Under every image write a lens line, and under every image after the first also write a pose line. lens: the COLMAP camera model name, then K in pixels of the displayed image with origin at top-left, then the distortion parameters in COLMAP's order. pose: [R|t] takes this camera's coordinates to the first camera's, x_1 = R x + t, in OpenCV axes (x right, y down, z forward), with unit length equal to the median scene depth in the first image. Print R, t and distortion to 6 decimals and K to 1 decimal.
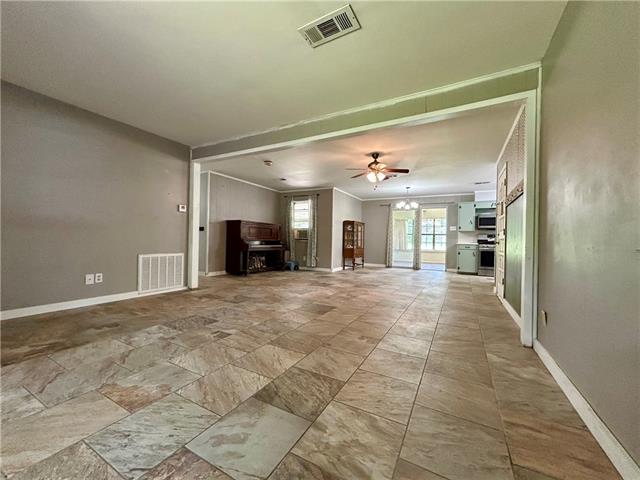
lens RADIAL K [[257.3, 0, 317.2], [0, 257.3, 240.3], [0, 0, 1]] dist [0.001326, 0.000062]
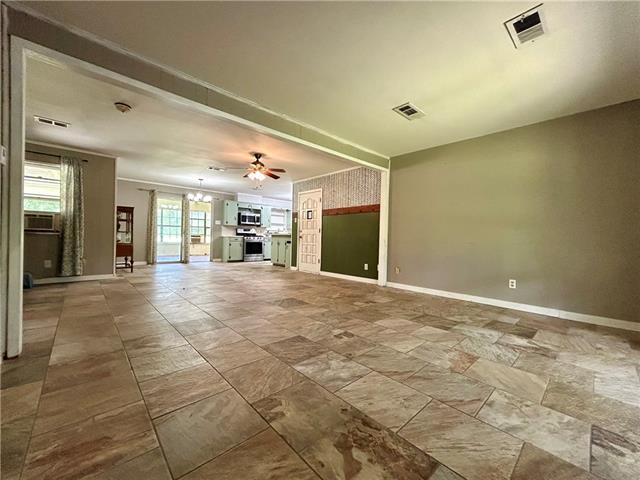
lens RADIAL K [[257.3, 0, 320.3], [0, 257.3, 239.8], [0, 0, 1]] dist [0.001326, 0.000062]
pose [[0.315676, -0.023021, 0.948588, -0.416441], [-0.014994, 0.999460, 0.029245, -0.010405], [-0.948749, -0.023456, 0.315160, 0.244054]]
